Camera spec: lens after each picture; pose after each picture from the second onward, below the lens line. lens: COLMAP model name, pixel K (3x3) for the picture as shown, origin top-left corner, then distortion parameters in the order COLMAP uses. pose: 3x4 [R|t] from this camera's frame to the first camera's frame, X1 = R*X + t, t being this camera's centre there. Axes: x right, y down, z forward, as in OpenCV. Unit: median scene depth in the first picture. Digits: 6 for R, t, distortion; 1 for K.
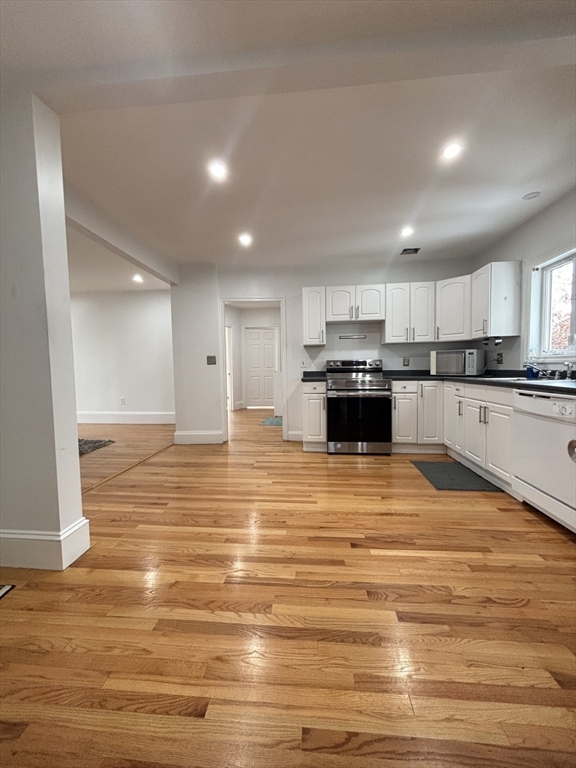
lens RADIAL K [[311.2, 0, 289.0], [0, 311.2, 385.4], [0, 0, 1]] dist [0.009559, -0.000740]
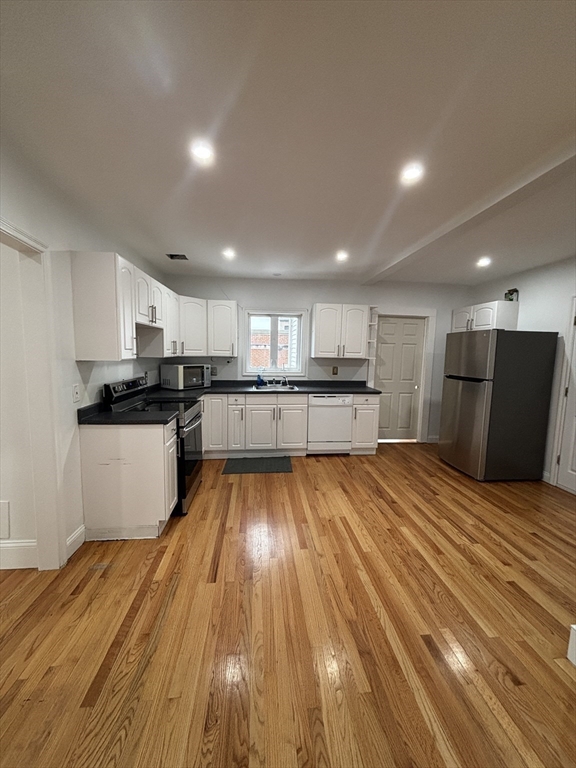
lens RADIAL K [[311.2, 0, 290.9], [0, 311.2, 380.3], [0, 0, 1]] dist [0.009559, -0.000740]
pose [[-0.195732, -0.083389, 0.977106, -0.983988], [0.043644, 0.994650, 0.093629, -0.239934], [-0.979686, 0.060971, -0.191045, 1.444721]]
